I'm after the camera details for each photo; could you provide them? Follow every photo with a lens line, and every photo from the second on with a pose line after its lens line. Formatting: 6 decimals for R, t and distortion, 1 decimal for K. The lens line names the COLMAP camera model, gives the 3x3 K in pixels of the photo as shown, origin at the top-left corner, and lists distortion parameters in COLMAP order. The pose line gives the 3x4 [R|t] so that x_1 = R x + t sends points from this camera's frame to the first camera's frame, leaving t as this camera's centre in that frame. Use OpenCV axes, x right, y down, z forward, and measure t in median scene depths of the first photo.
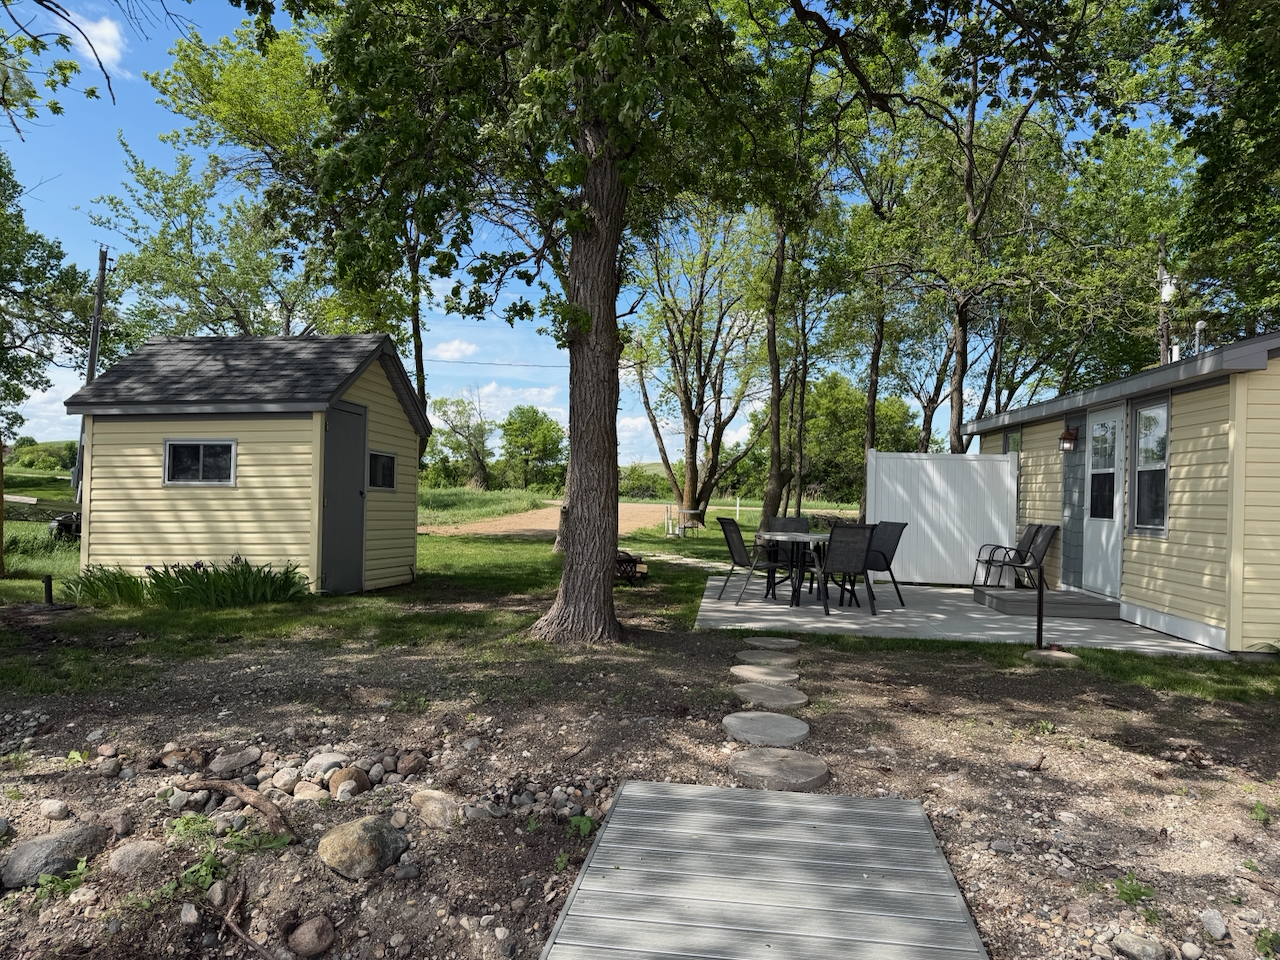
lens RADIAL K [[871.7, 0, 645.7], [0, 871.7, 495.2], [0, 0, 1]] dist [0.071192, -0.086492]
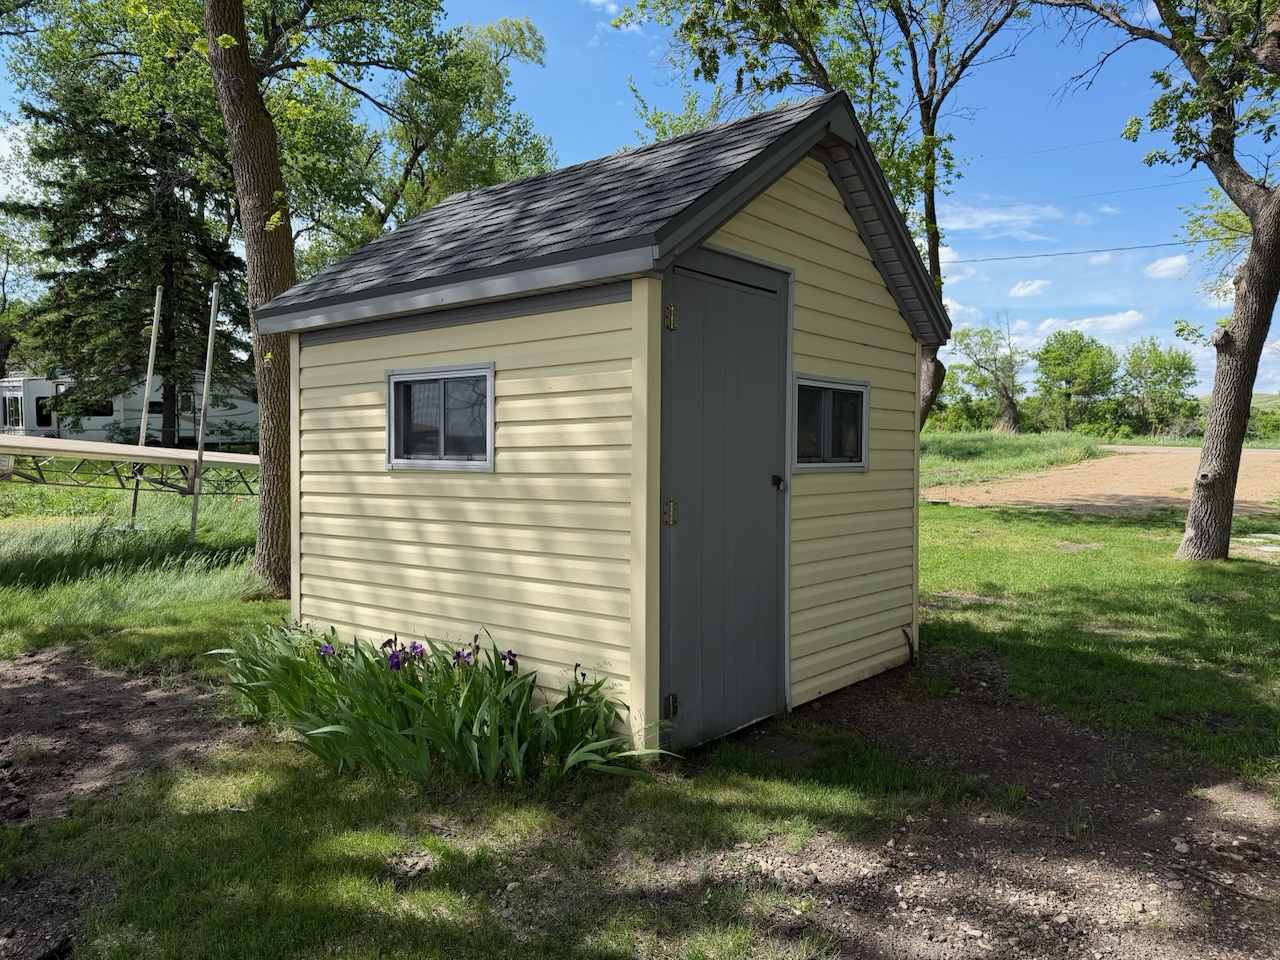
lens RADIAL K [[886.7, 0, 640.0], [0, 886.7, 480.0], [0, 0, 1]] dist [0.053673, -0.094091]
pose [[0.838610, 0.011980, -0.544601, -0.085480], [0.013936, 0.998959, 0.043433, -0.012595], [0.544554, -0.044013, 0.837570, 0.351485]]
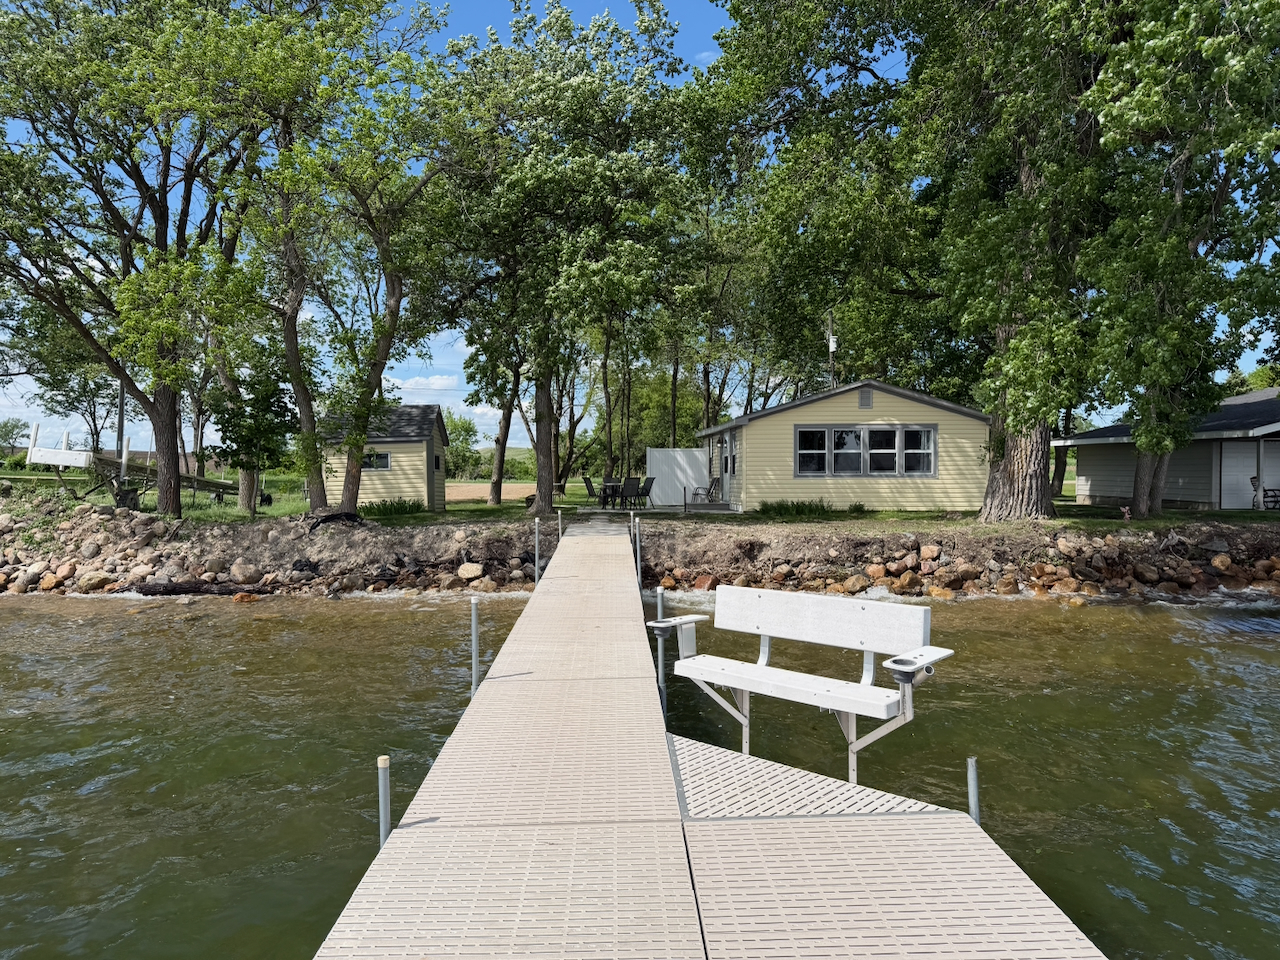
lens RADIAL K [[878.5, 0, 640.0], [0, 878.5, 480.0], [0, 0, 1]] dist [0.051152, -0.089656]
pose [[0.985748, -0.030058, 0.165521, -0.095977], [0.029612, 0.999548, 0.005161, 0.013672], [-0.165602, -0.000186, 0.986193, -0.846159]]
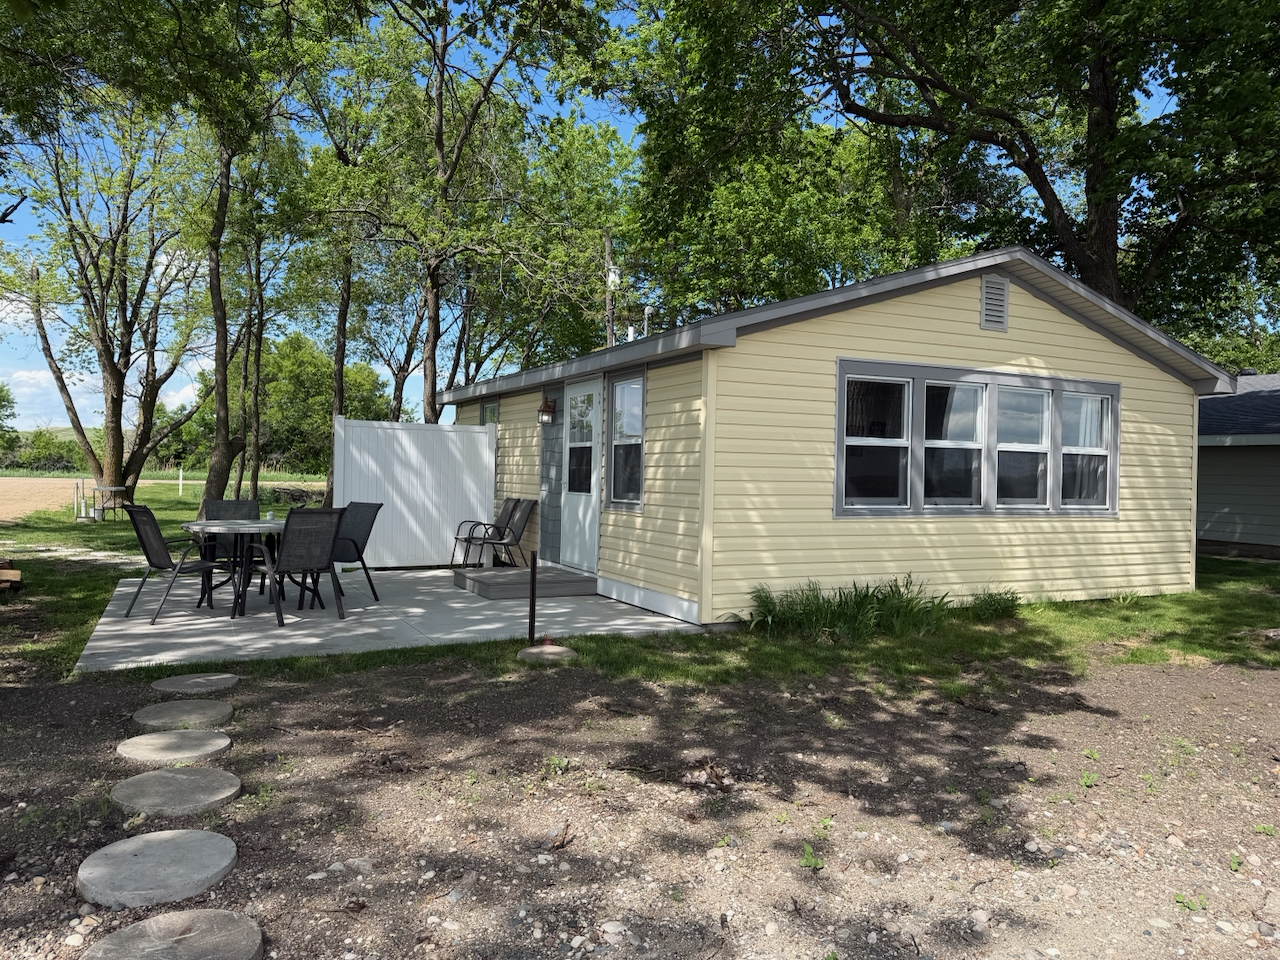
lens RADIAL K [[878.5, 0, 640.0], [0, 878.5, 480.0], [0, 0, 1]] dist [0.051152, -0.089656]
pose [[0.836969, -0.013065, 0.547095, 0.022037], [0.003726, 0.999828, 0.018176, -0.002975], [-0.547238, -0.013174, 0.836873, 0.080167]]
